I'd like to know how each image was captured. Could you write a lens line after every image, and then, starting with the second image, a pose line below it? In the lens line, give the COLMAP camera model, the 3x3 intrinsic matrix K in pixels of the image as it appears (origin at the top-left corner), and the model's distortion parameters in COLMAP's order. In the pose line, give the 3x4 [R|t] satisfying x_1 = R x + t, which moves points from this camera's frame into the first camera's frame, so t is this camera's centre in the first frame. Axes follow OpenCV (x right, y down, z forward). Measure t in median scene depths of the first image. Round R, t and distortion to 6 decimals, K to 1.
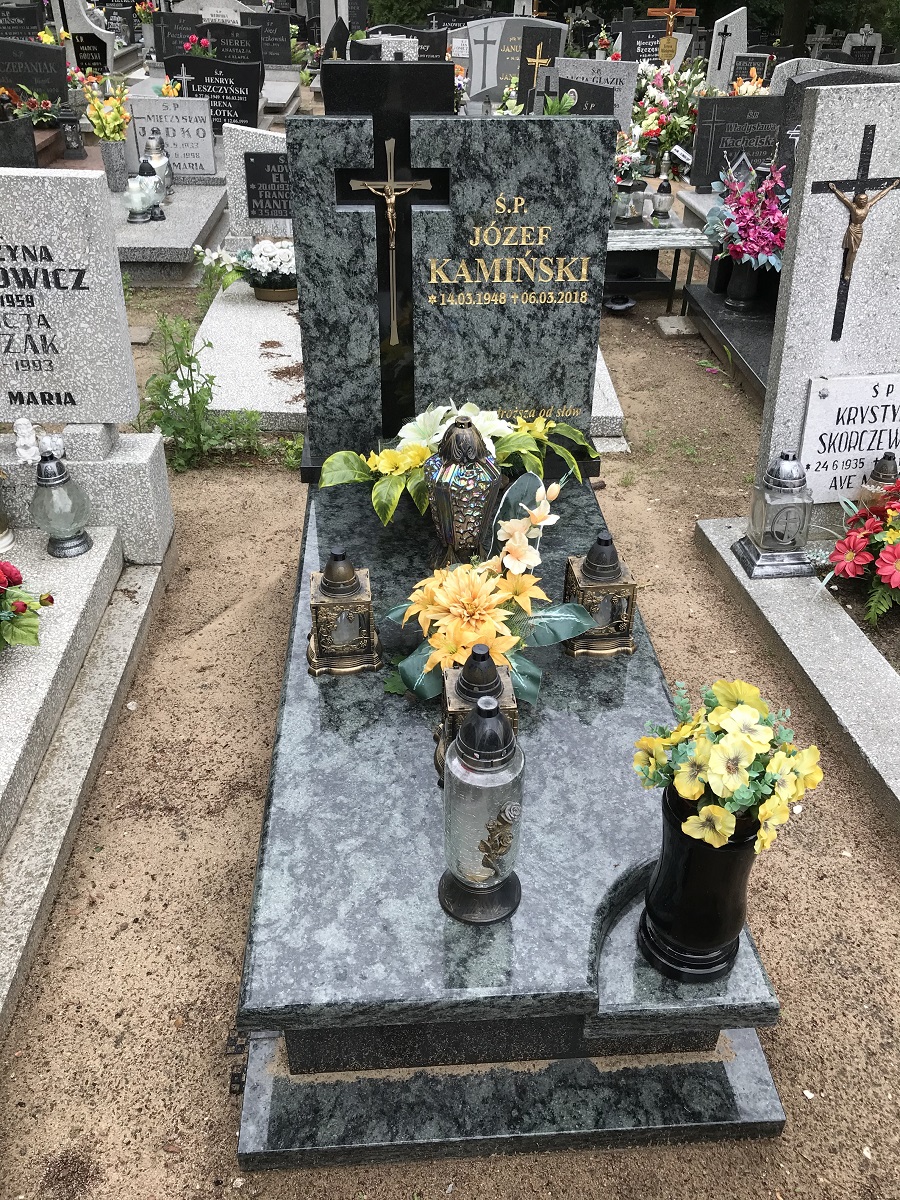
lens RADIAL K [[1010.7, 0, 457.0], [0, 1010.7, 592.7], [0, 0, 1]] dist [0.037606, -0.029233]
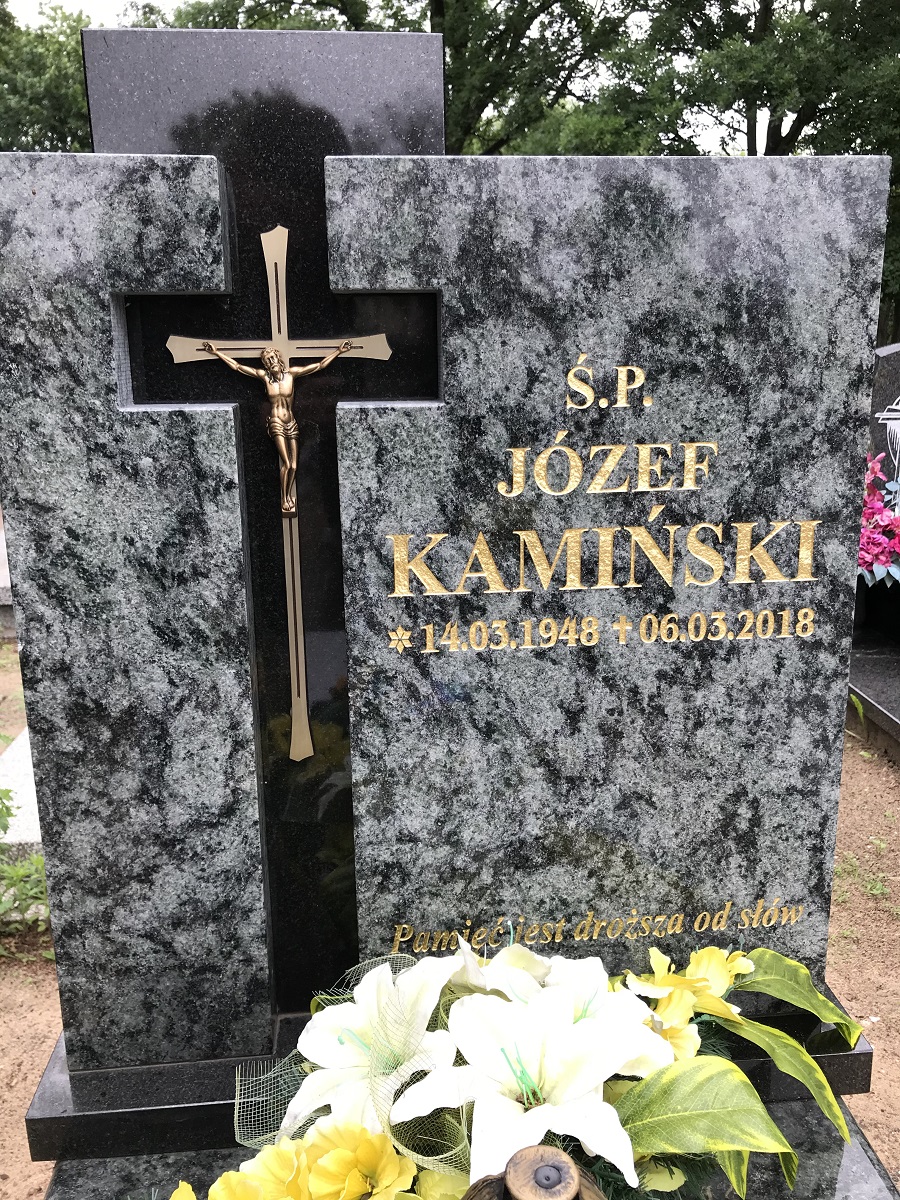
lens RADIAL K [[1010.7, 0, 452.4], [0, 1010.7, 603.9], [0, 0, 1]] dist [0.037606, -0.029233]
pose [[0.999408, -0.030553, 0.015809, -0.010686], [0.033954, 0.949916, -0.310655, -0.189565], [-0.005525, 0.311008, 0.950391, 0.654928]]
